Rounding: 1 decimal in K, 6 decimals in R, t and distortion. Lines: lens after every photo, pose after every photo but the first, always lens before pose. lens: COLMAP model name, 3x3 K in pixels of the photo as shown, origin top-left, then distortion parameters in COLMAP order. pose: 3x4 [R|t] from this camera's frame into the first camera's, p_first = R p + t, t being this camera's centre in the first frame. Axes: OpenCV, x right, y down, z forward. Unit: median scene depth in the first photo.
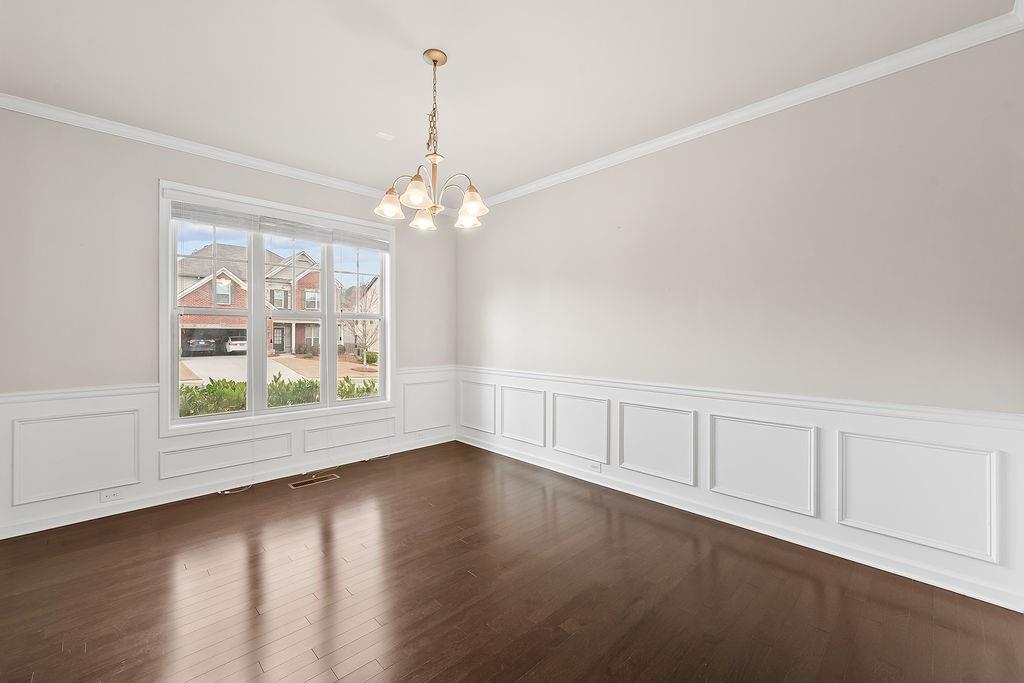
lens RADIAL K [[412.5, 0, 512.6], [0, 412.5, 340.2], [0, 0, 1]] dist [-0.003929, -0.000595]
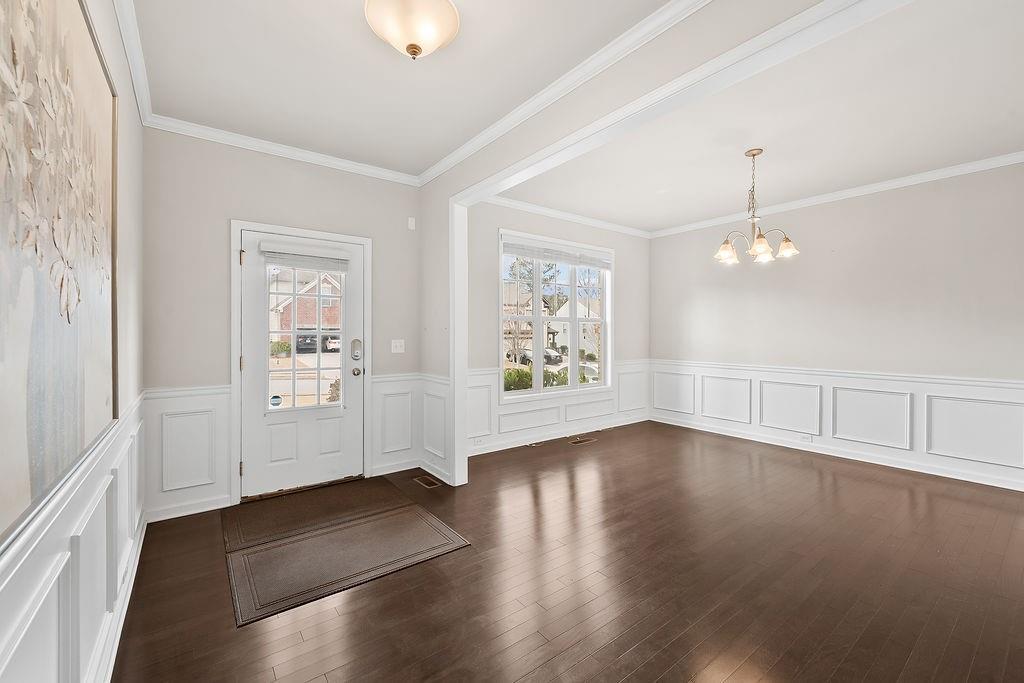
lens RADIAL K [[412.5, 0, 515.5], [0, 412.5, 339.9], [0, 0, 1]] dist [-0.003929, -0.000595]
pose [[0.990484, 0.002280, -0.137609, -0.467550], [-0.002142, 0.999997, 0.001152, 0.003379], [0.137611, -0.000846, 0.990486, -0.349114]]
